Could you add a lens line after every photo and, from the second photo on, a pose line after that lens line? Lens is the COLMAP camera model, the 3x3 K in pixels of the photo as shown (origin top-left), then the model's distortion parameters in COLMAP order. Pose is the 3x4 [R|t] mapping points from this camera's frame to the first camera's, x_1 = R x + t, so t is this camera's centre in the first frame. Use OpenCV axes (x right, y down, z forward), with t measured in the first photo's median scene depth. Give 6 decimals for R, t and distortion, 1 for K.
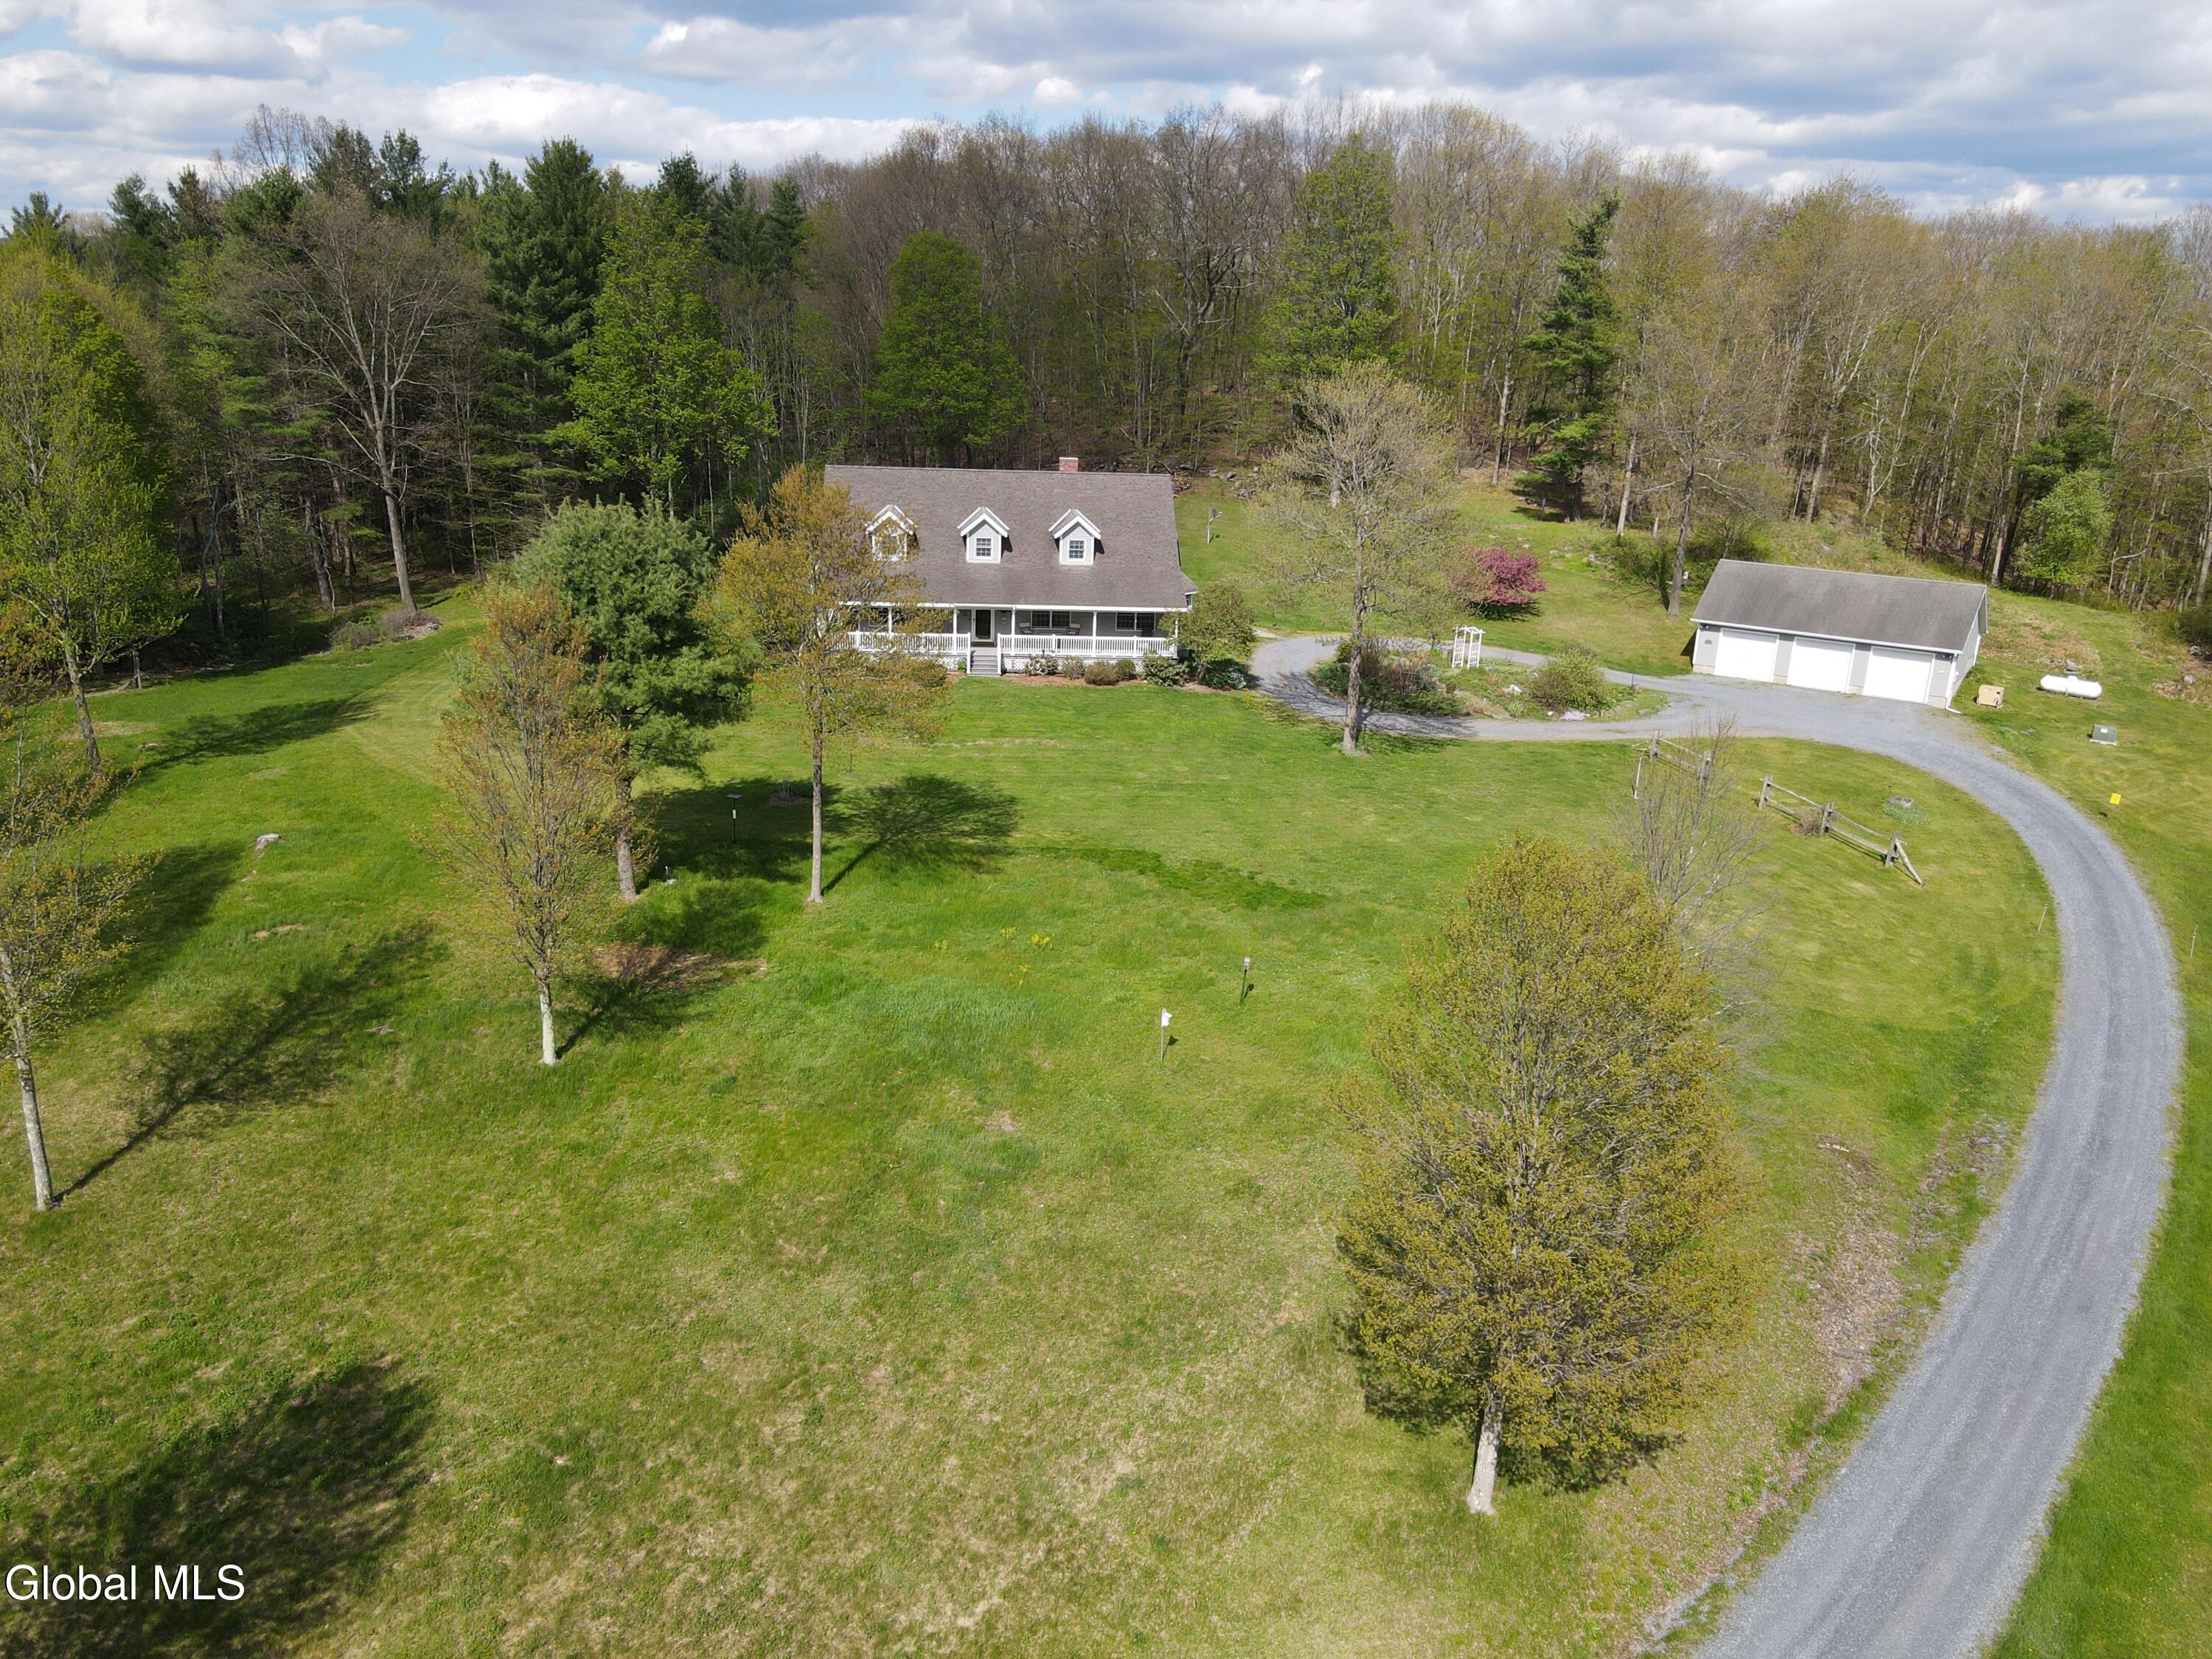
lens RADIAL K [[1637.2, 0, 1103.0], [0, 1637.2, 827.9], [0, 0, 1]] dist [0.003952, 0.016045]
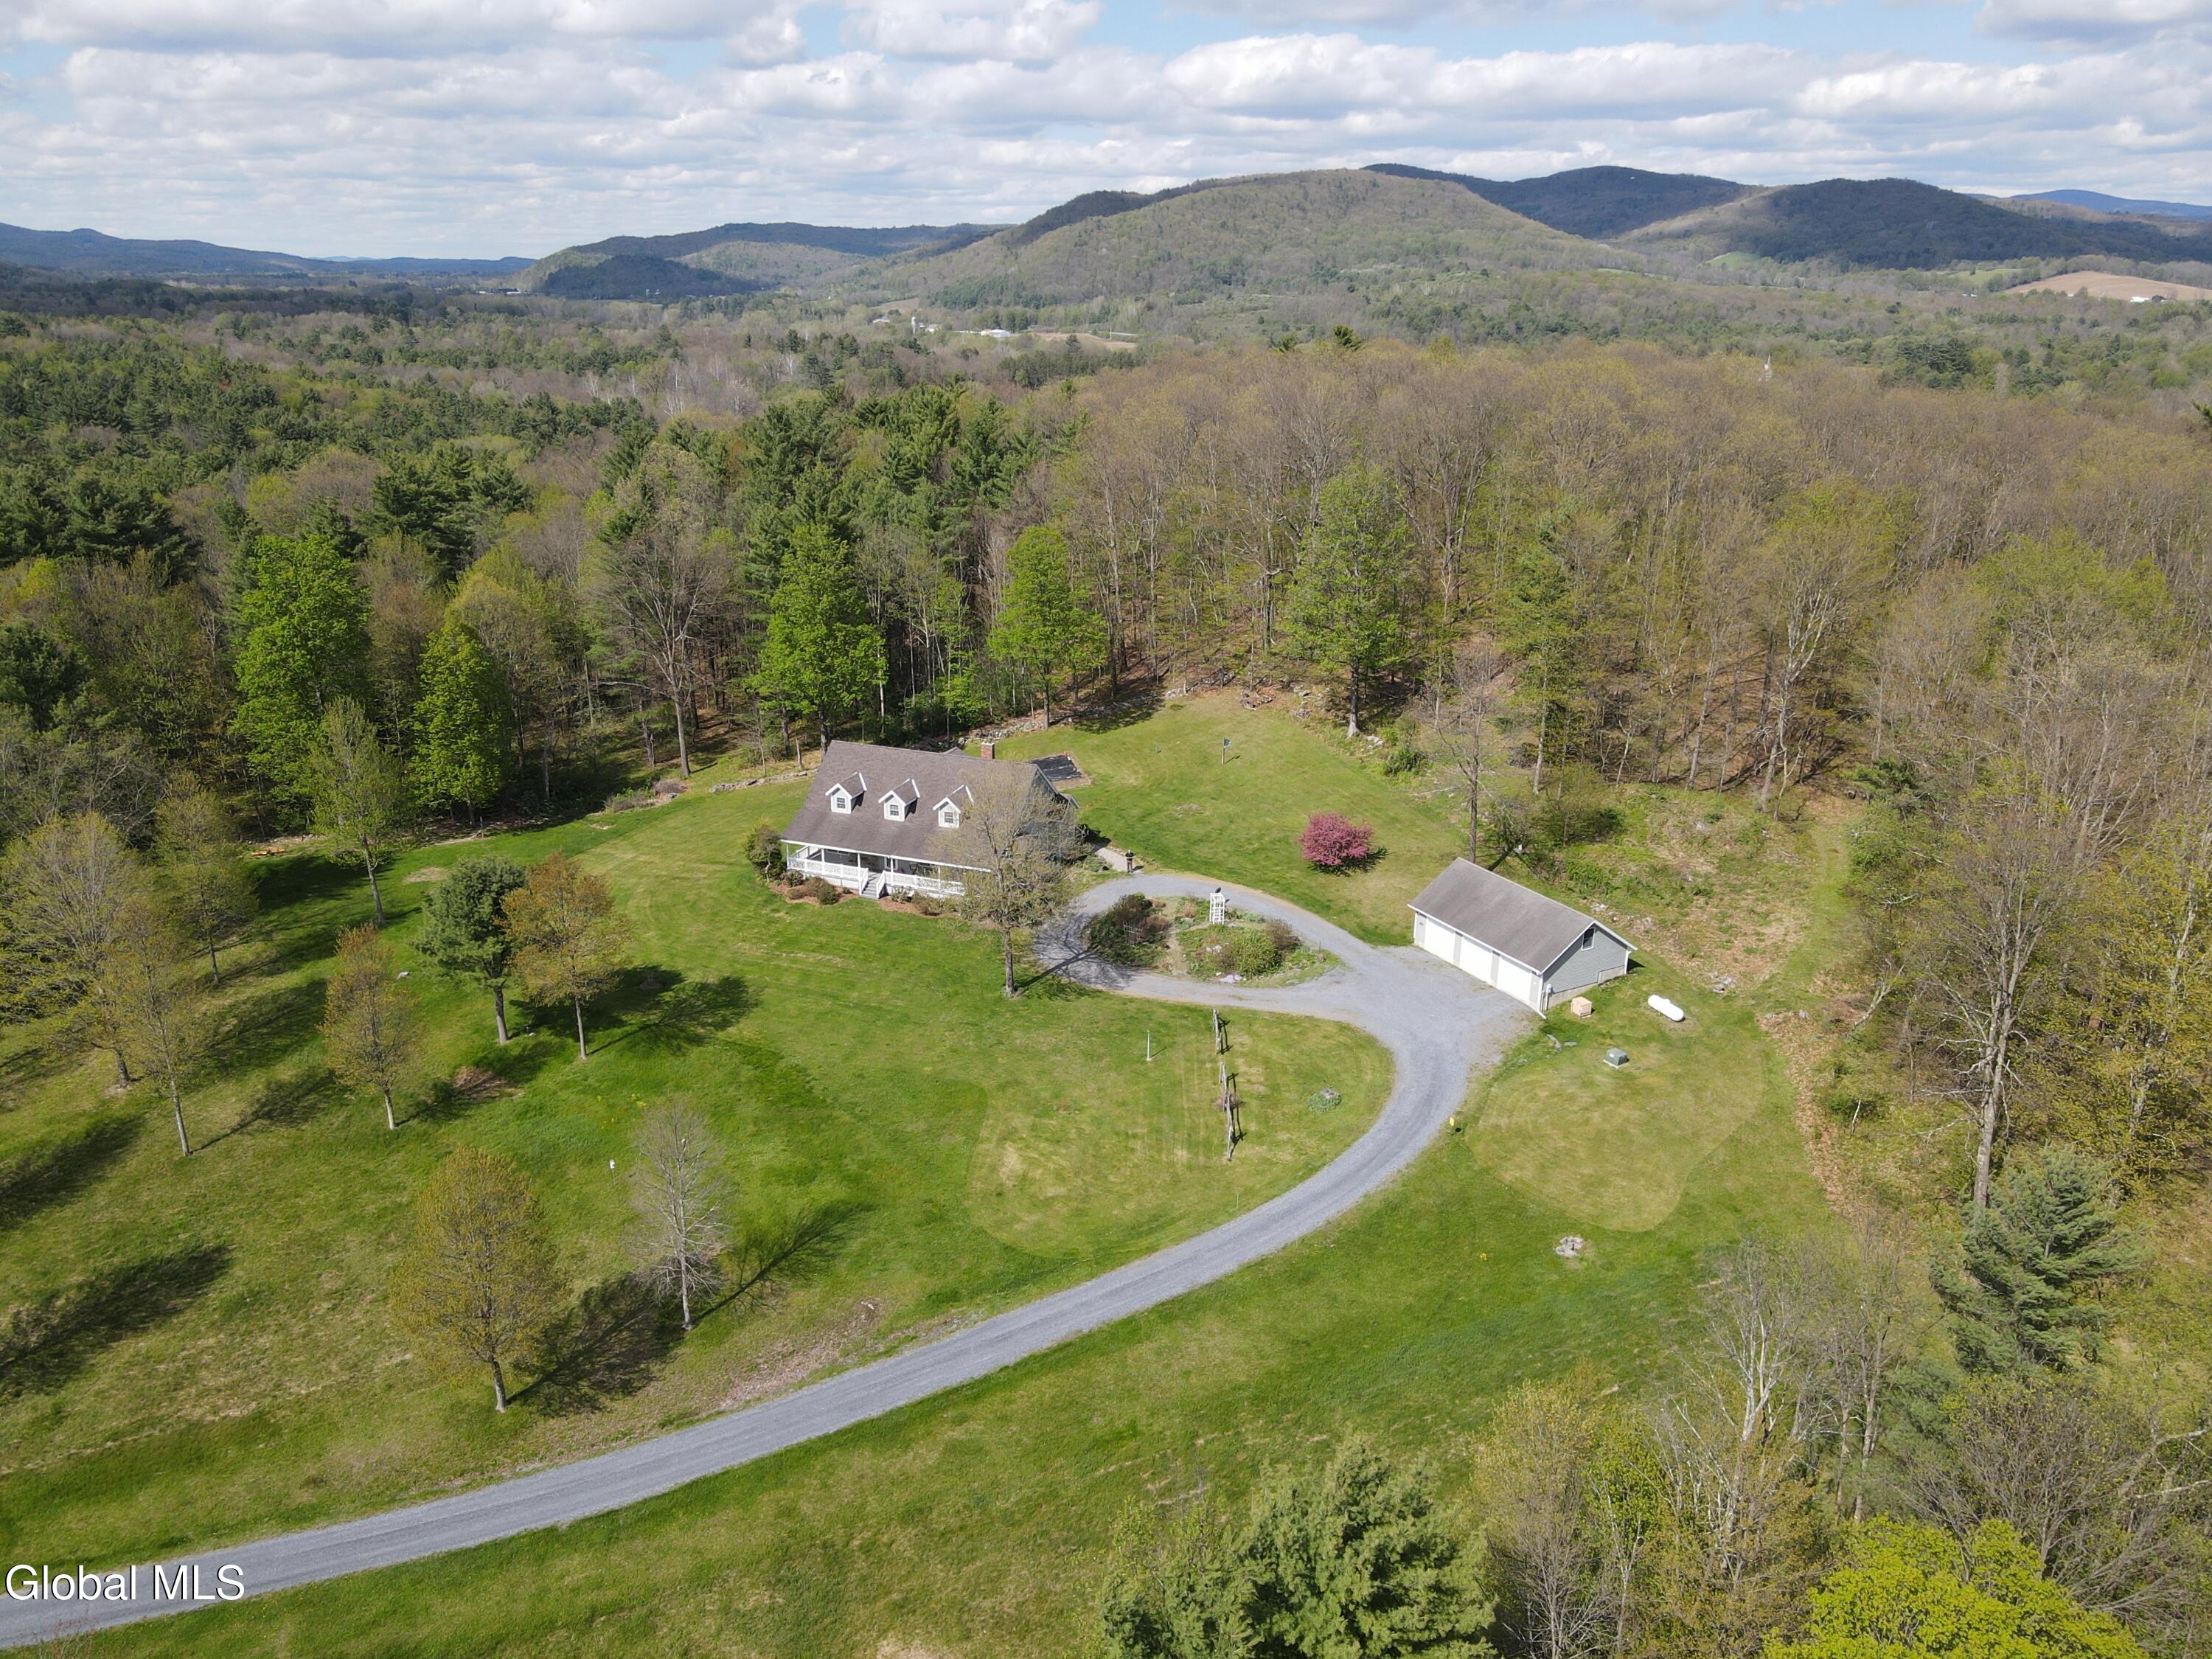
lens RADIAL K [[1637.2, 0, 1105.5], [0, 1637.2, 828.1], [0, 0, 1]] dist [0.003952, 0.016045]
pose [[0.898987, 0.116867, -0.422095, 1.166145], [-0.105319, 0.993147, 0.050665, -0.388809], [0.425124, -0.001092, 0.905135, -0.482191]]
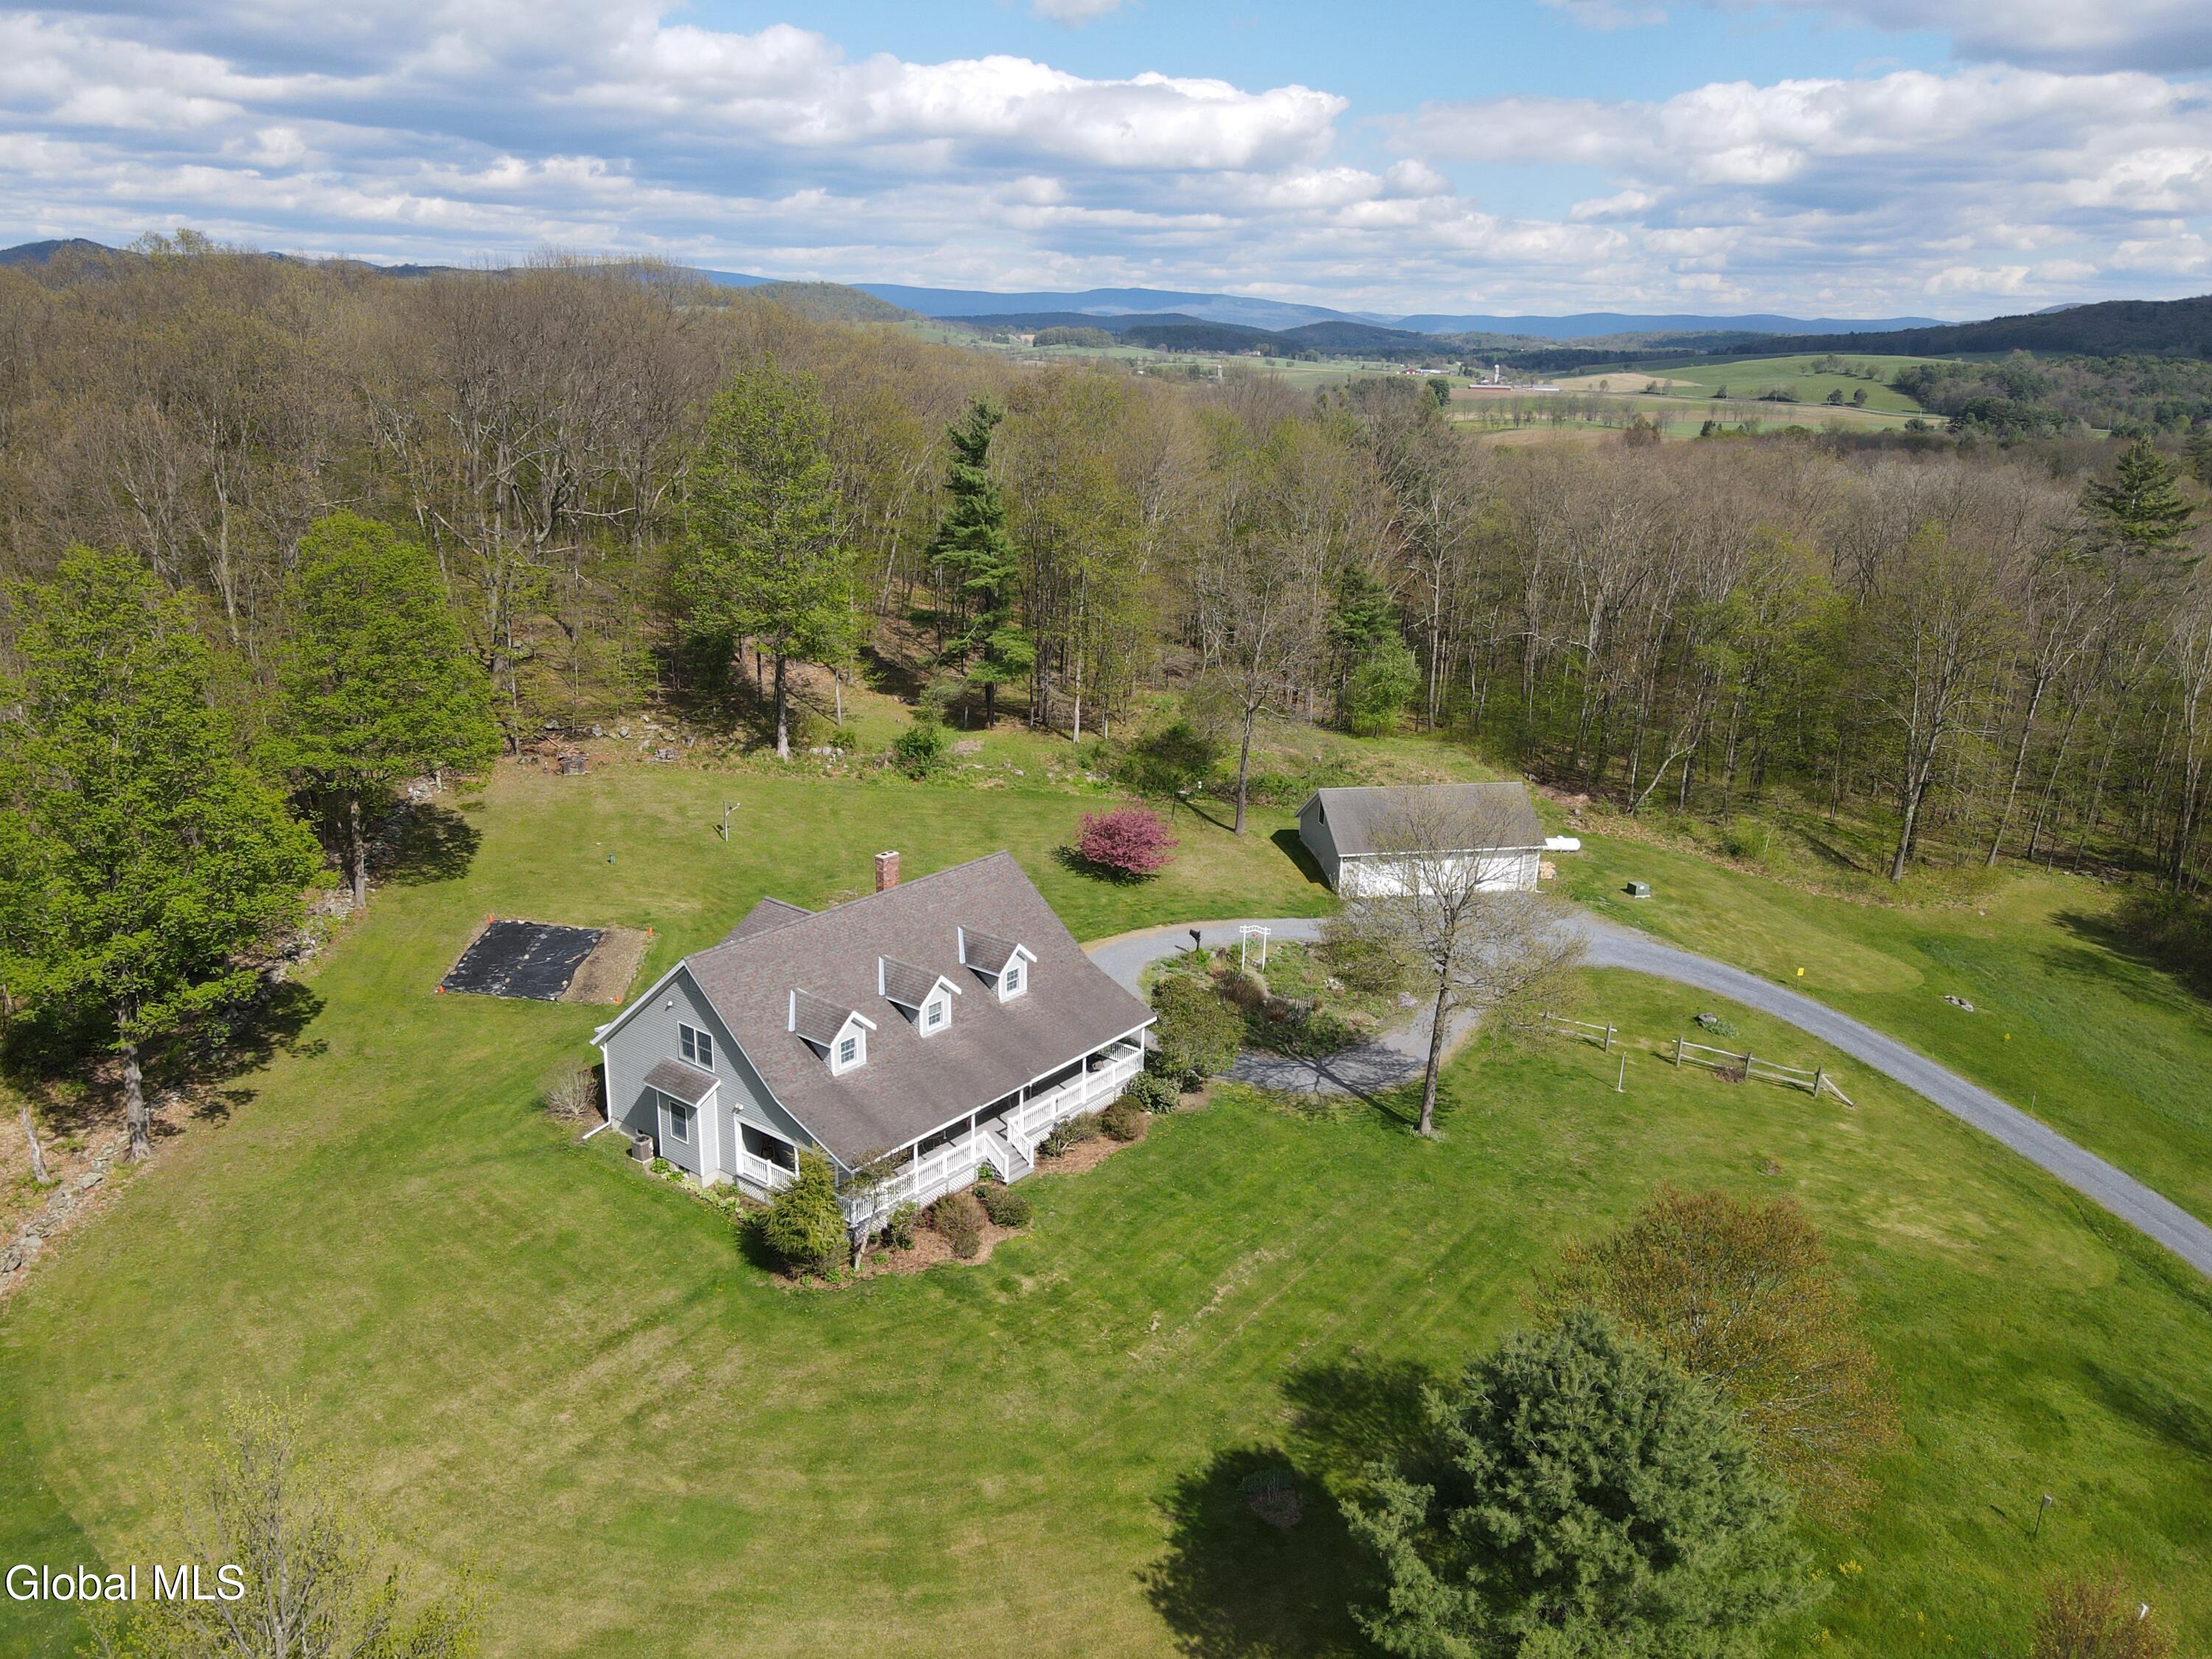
lens RADIAL K [[1637.2, 0, 1106.2], [0, 1637.2, 835.3], [0, 0, 1]] dist [0.003952, 0.016045]
pose [[0.685856, -0.229383, 0.690642, -0.829850], [0.211407, 0.970899, 0.112524, -0.499125], [-0.696354, 0.068831, 0.714390, 0.572796]]
